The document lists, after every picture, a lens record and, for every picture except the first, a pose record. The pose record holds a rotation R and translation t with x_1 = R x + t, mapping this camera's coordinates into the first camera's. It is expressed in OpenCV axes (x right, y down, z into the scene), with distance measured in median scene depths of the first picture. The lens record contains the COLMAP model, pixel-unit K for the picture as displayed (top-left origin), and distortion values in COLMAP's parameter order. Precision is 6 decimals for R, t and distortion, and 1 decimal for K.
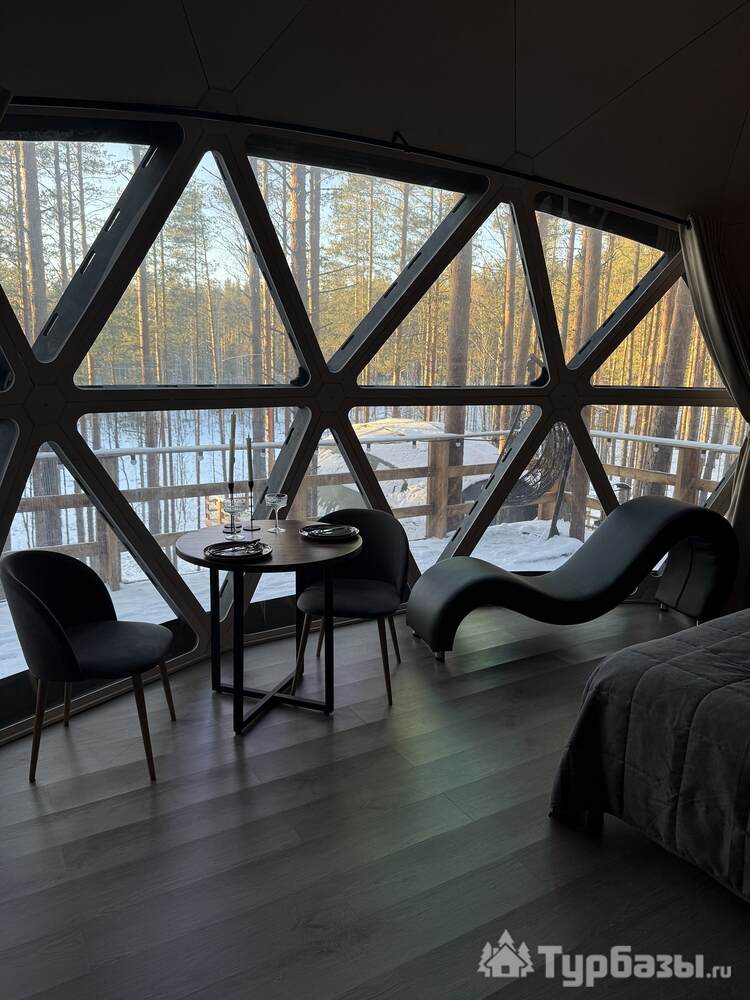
lens RADIAL K [[697.7, 0, 378.8], [0, 697.7, 499.8], [0, 0, 1]] dist [0.031502, -0.044538]
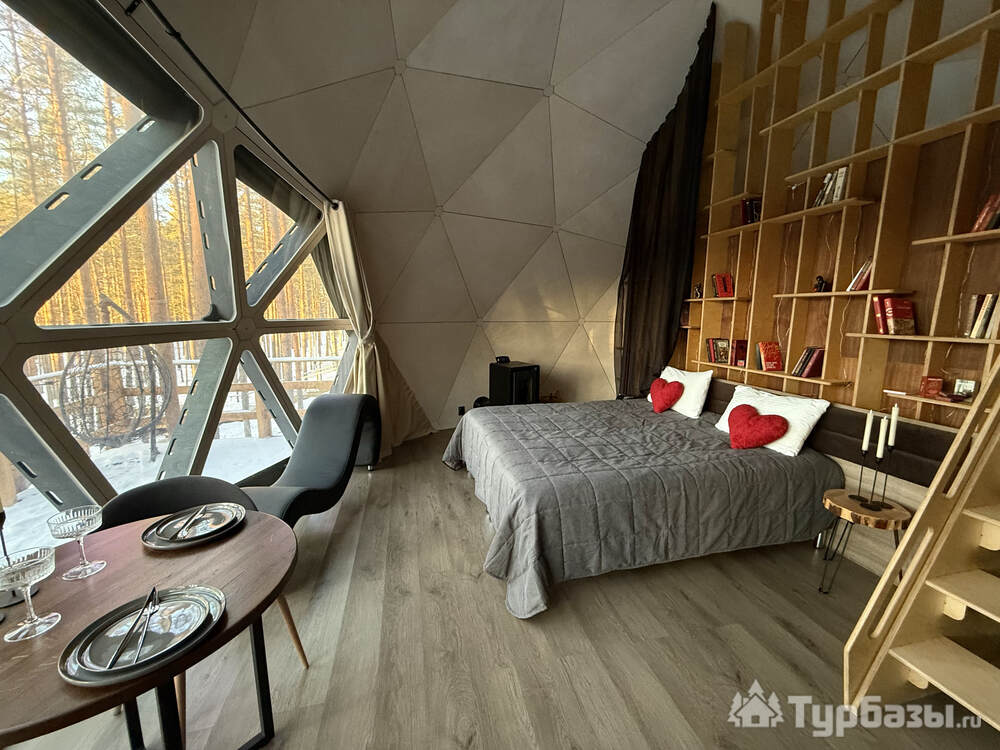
lens RADIAL K [[390.5, 0, 496.7], [0, 390.5, 372.1], [0, 0, 1]] dist [-0.006963, 0.000629]
pose [[0.293609, -0.159623, 0.942504, -0.255342], [0.189065, 0.976180, 0.106429, -0.073186], [-0.937042, 0.146946, 0.316794, 0.447609]]
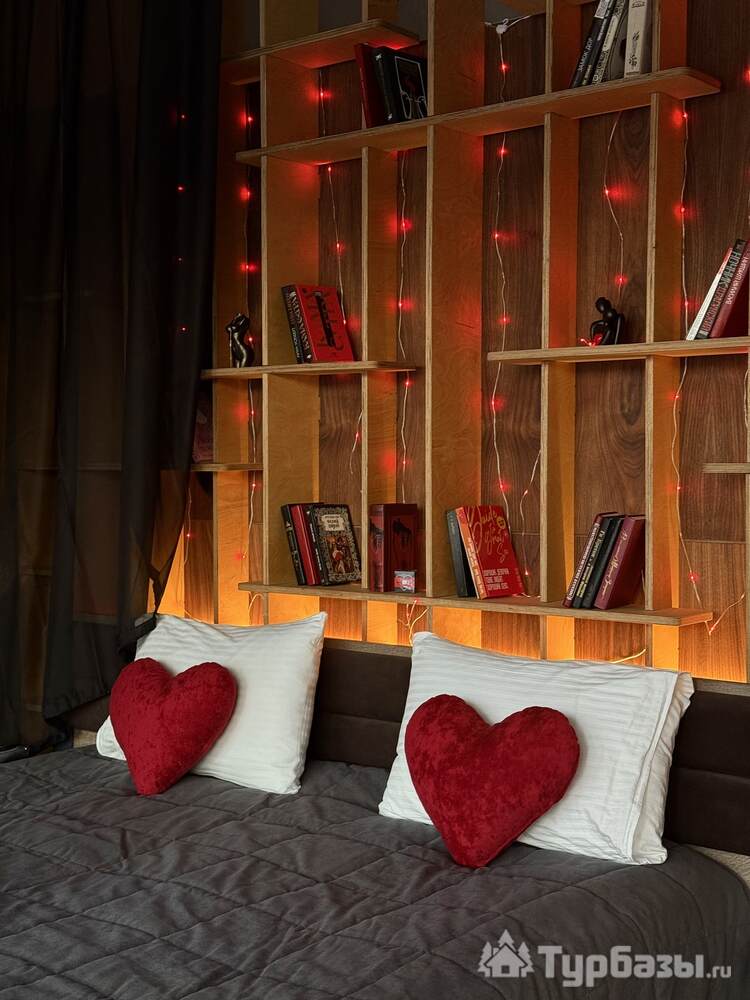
lens RADIAL K [[1374.9, 0, 375.7], [0, 1374.9, 493.7], [0, 0, 1]] dist [0.082342, 0.000000]
pose [[-0.363247, -0.040792, 0.930799, -0.121057], [0.173392, 0.978628, 0.110554, -0.058455], [-0.915416, 0.201551, -0.348411, 0.525039]]
